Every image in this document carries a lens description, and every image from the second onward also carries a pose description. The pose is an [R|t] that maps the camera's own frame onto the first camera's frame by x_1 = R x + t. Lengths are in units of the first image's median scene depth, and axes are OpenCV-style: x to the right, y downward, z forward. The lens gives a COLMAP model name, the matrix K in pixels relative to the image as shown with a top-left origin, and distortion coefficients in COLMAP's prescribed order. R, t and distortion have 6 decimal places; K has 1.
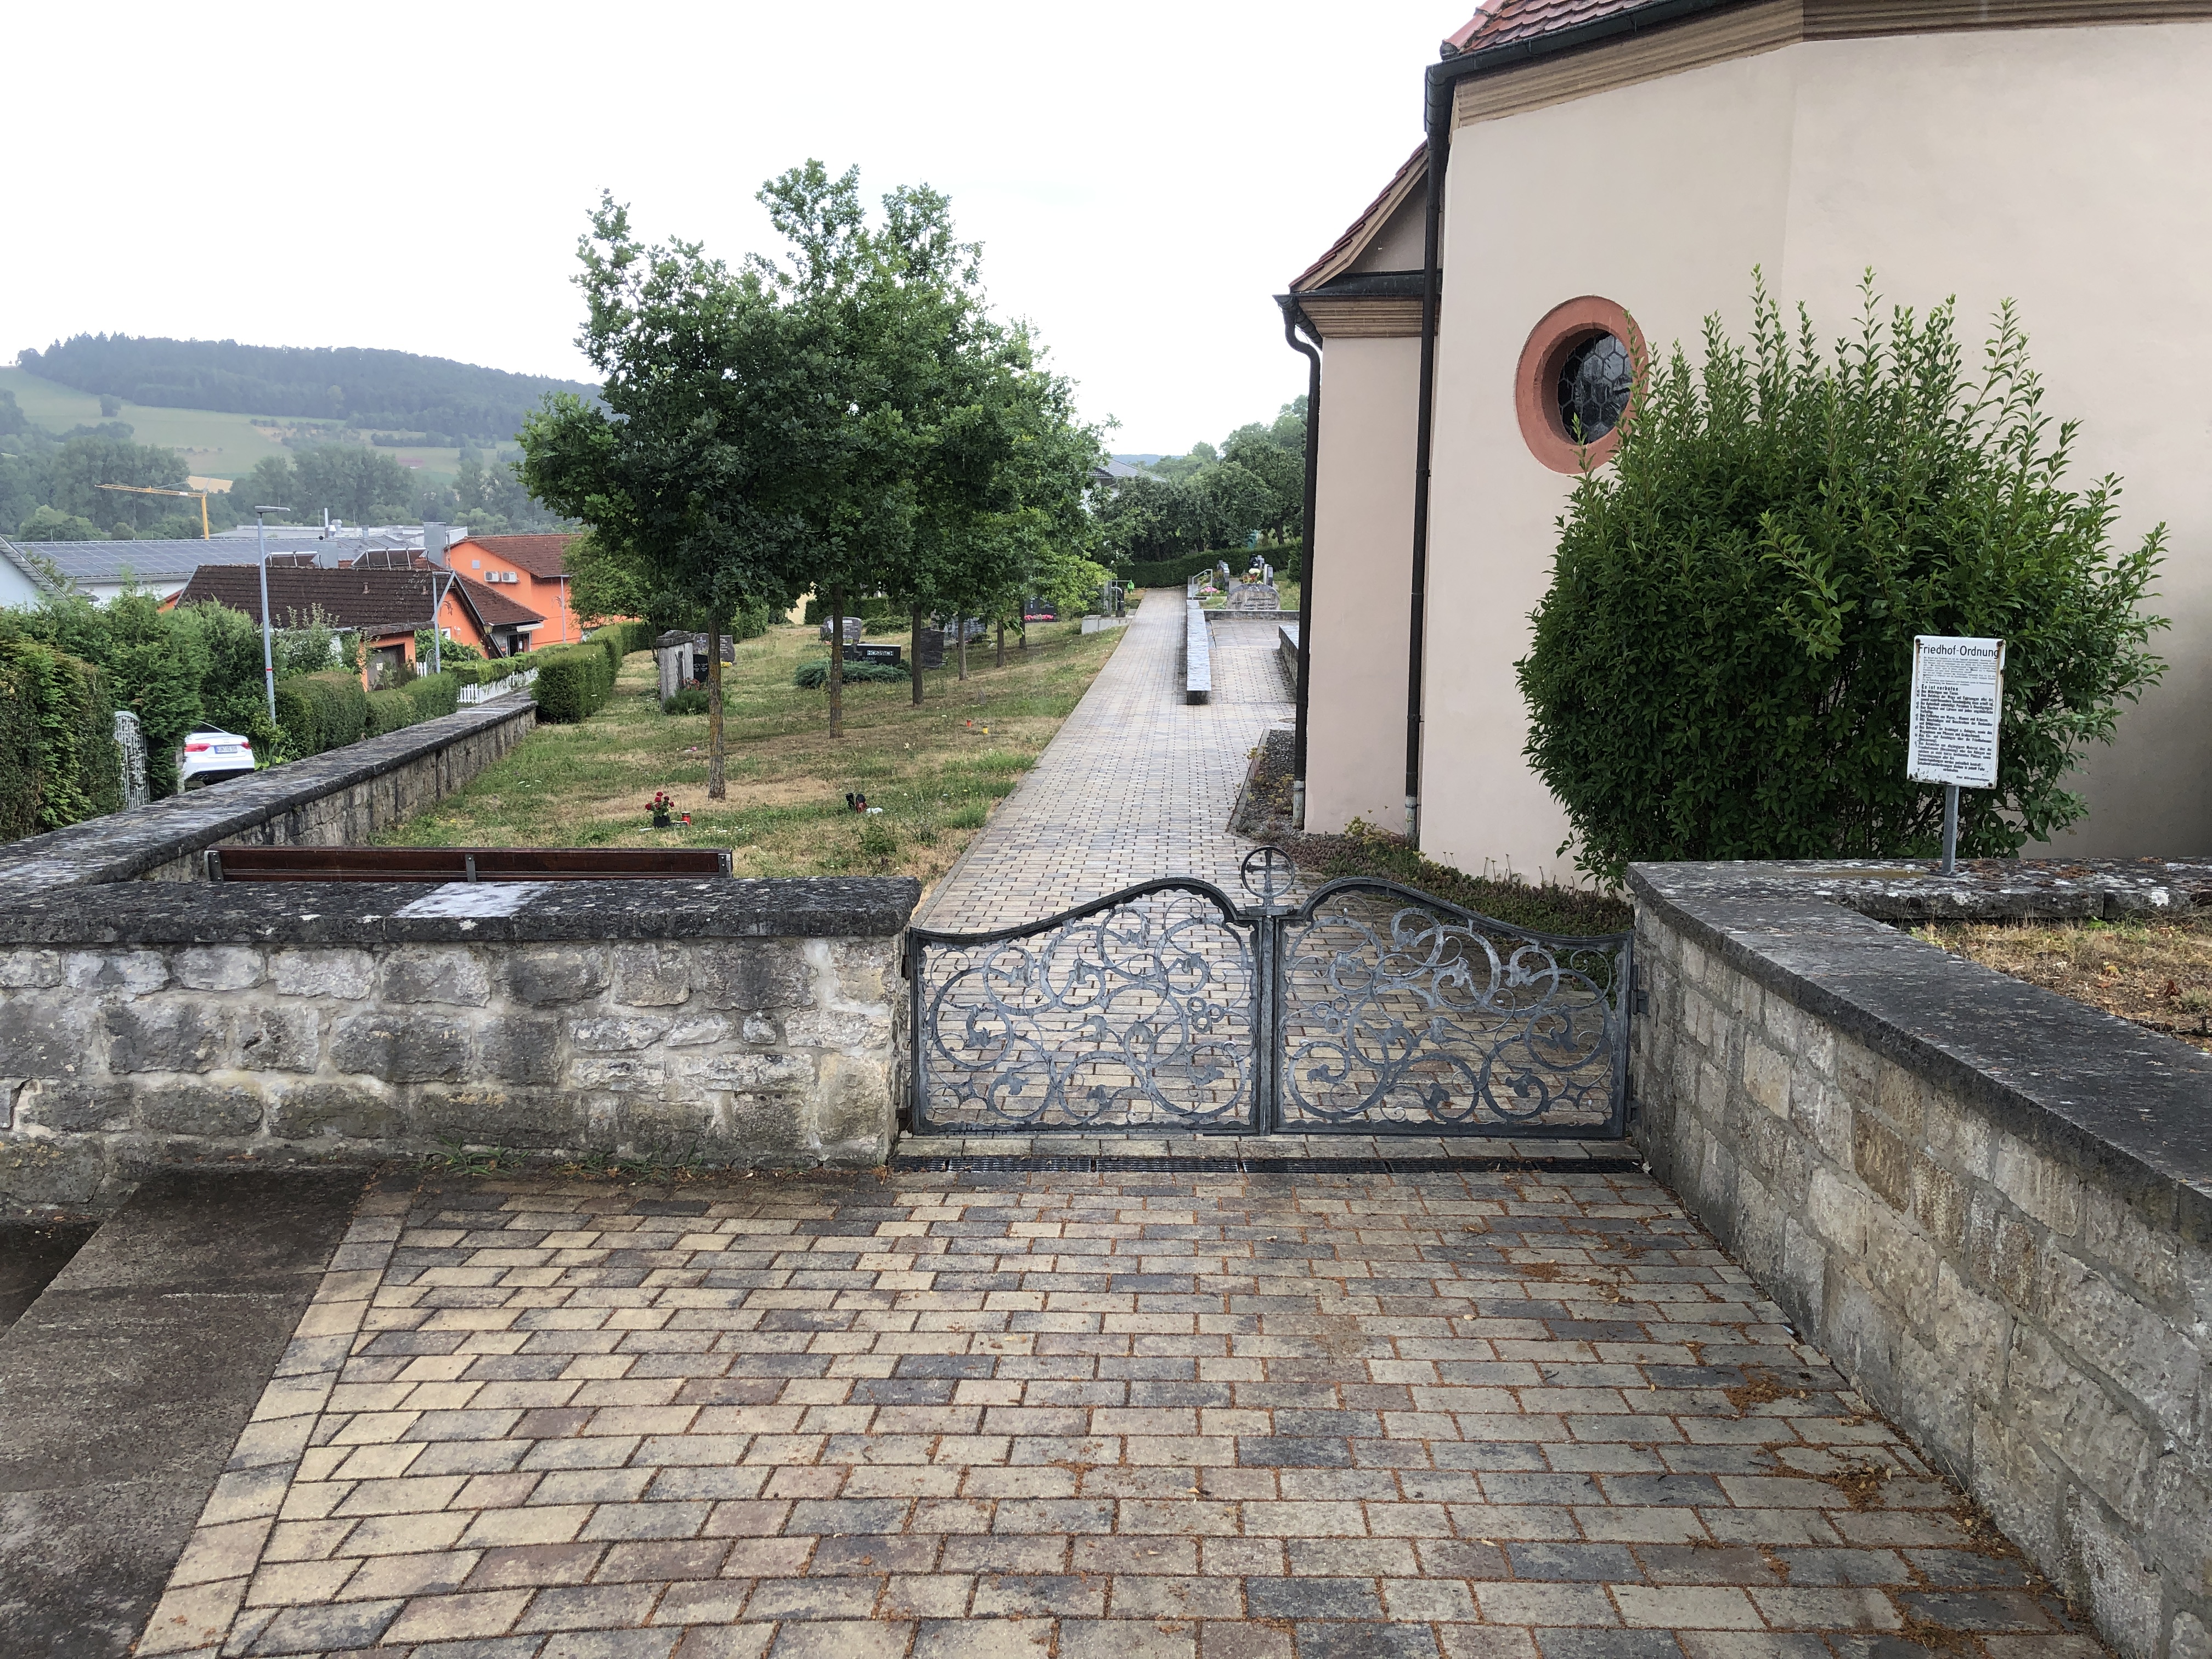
lens RADIAL K [[1774.7, 0, 1124.0], [0, 1774.7, 812.3], [0, 0, 1]] dist [-0.018633, -0.047485]
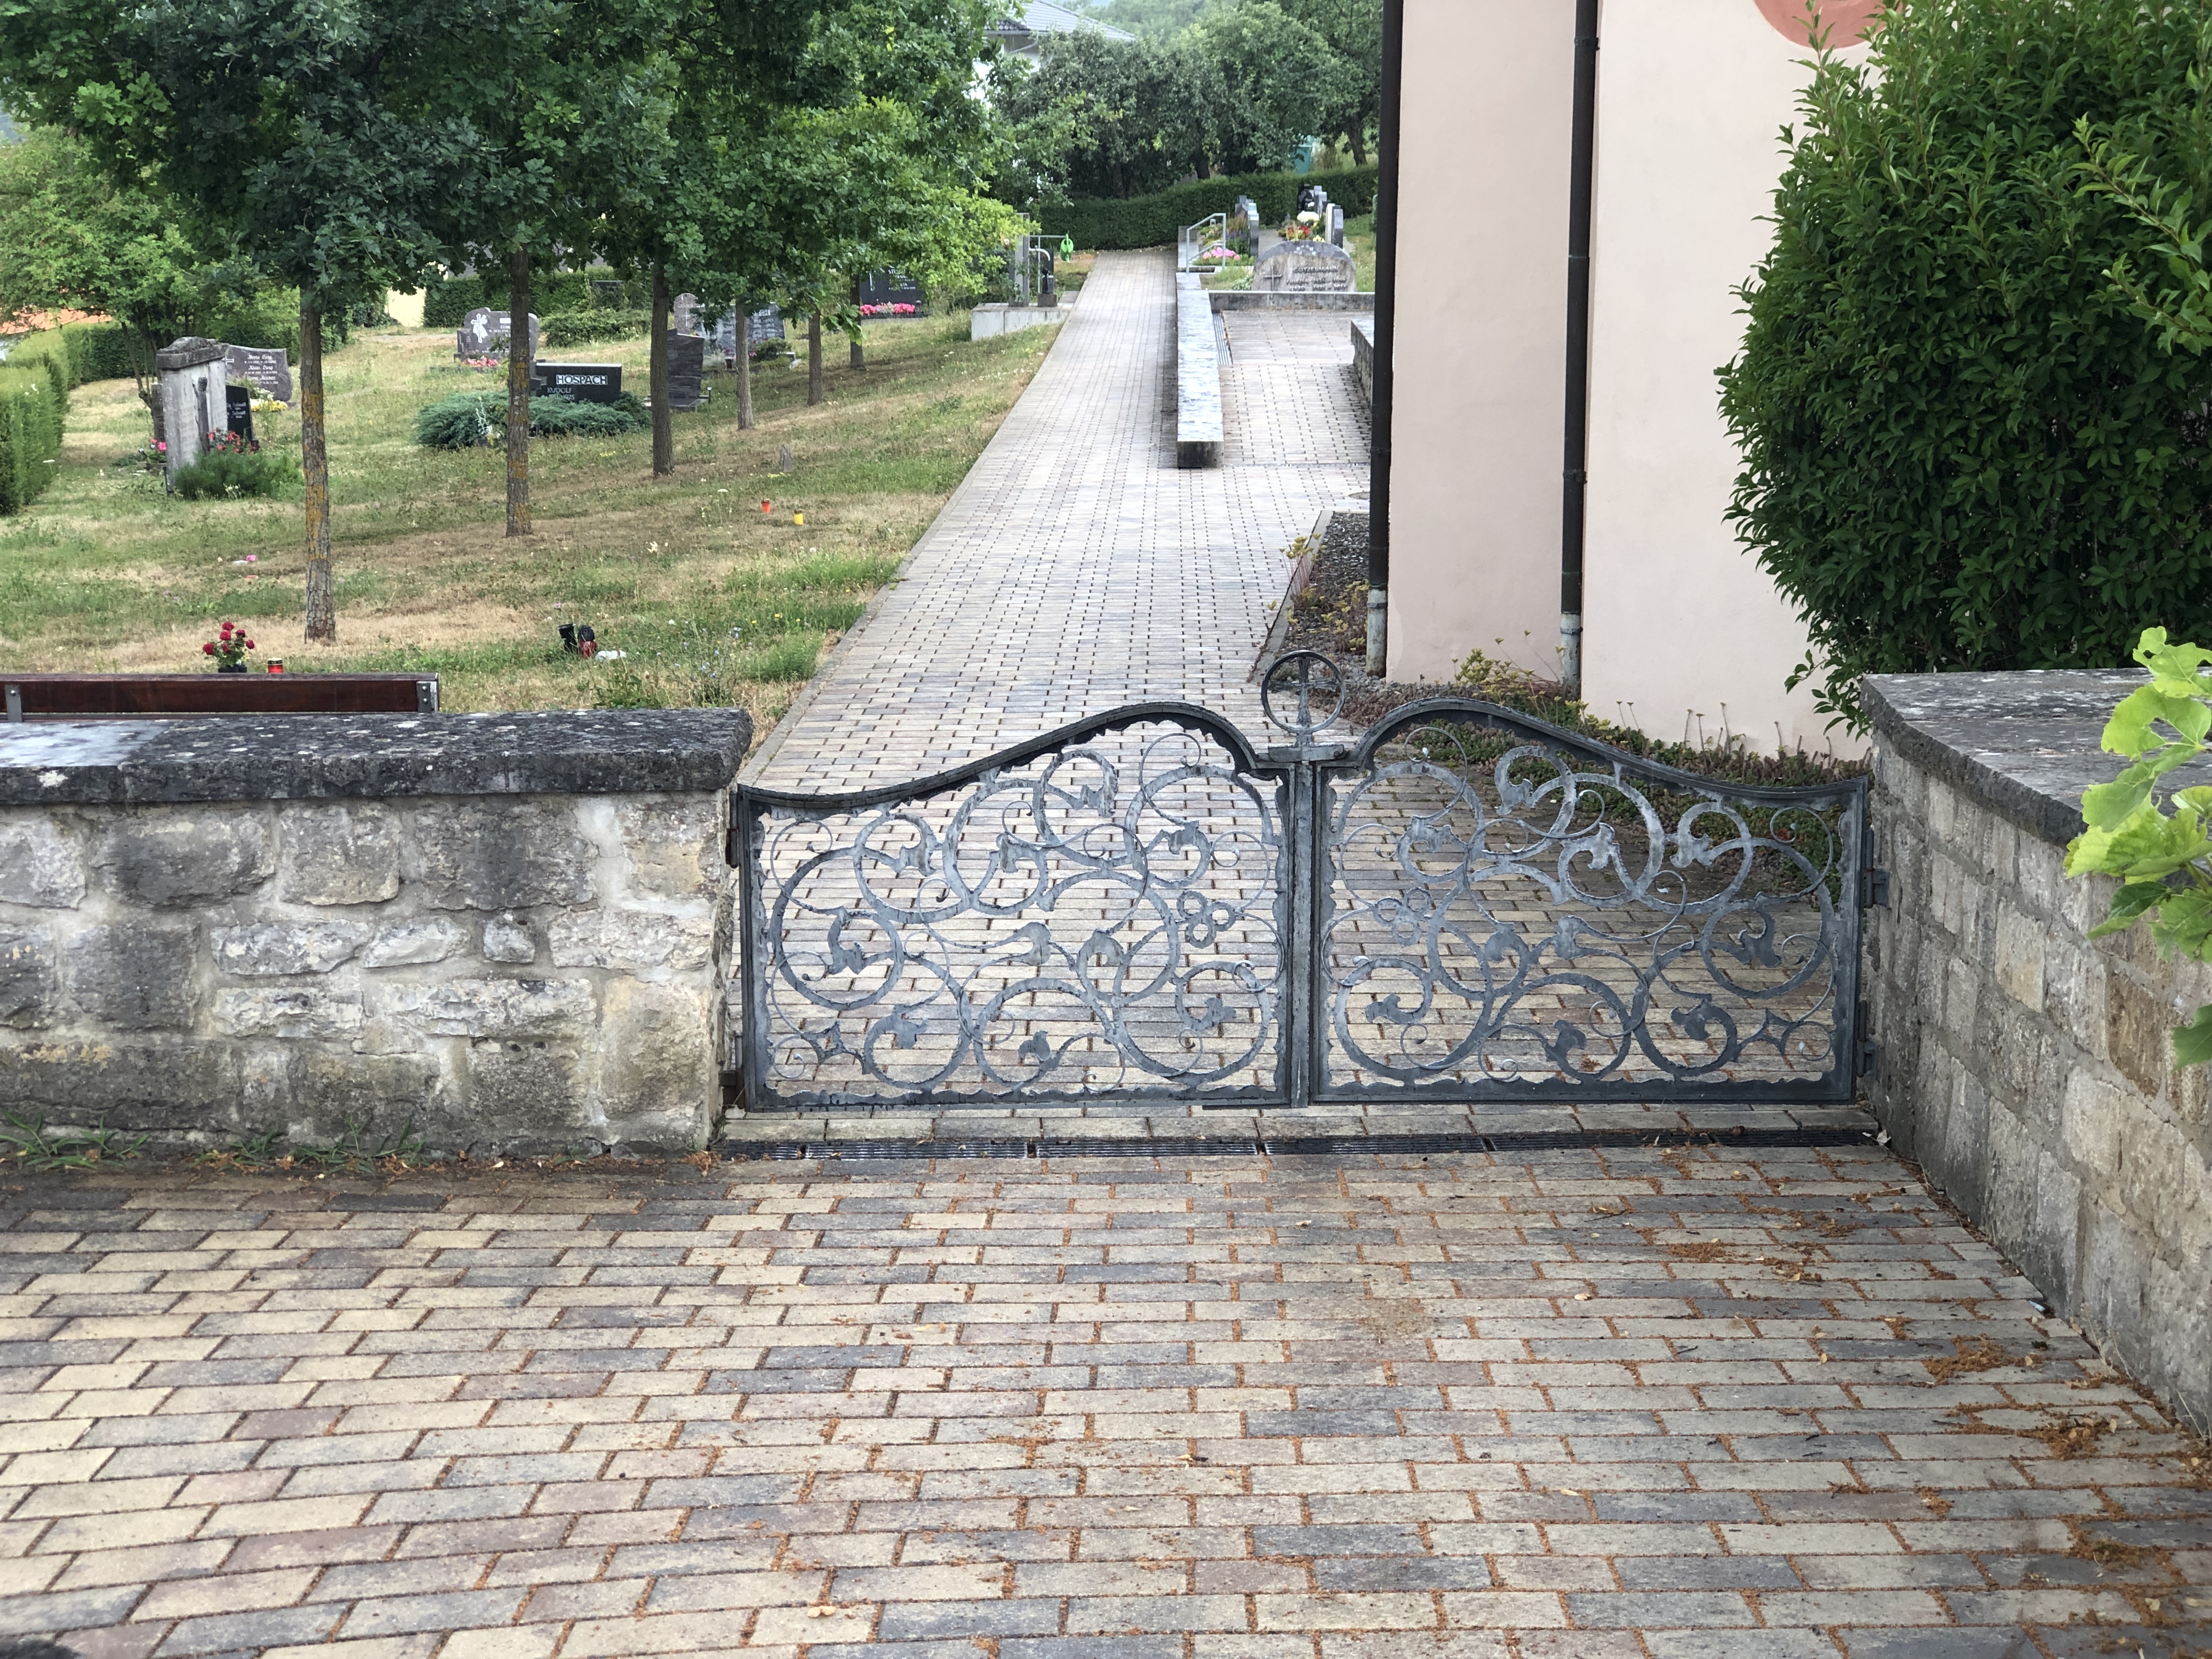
lens RADIAL K [[3689.1, 0, 1100.1], [0, 3689.1, 842.9], [0, 0, 1]] dist [-0.030968, 0.000000]
pose [[0.999889, -0.006426, 0.013446, -0.009671], [0.005980, 0.999439, 0.032940, 0.044410], [-0.013650, -0.032855, 0.999367, -0.332604]]
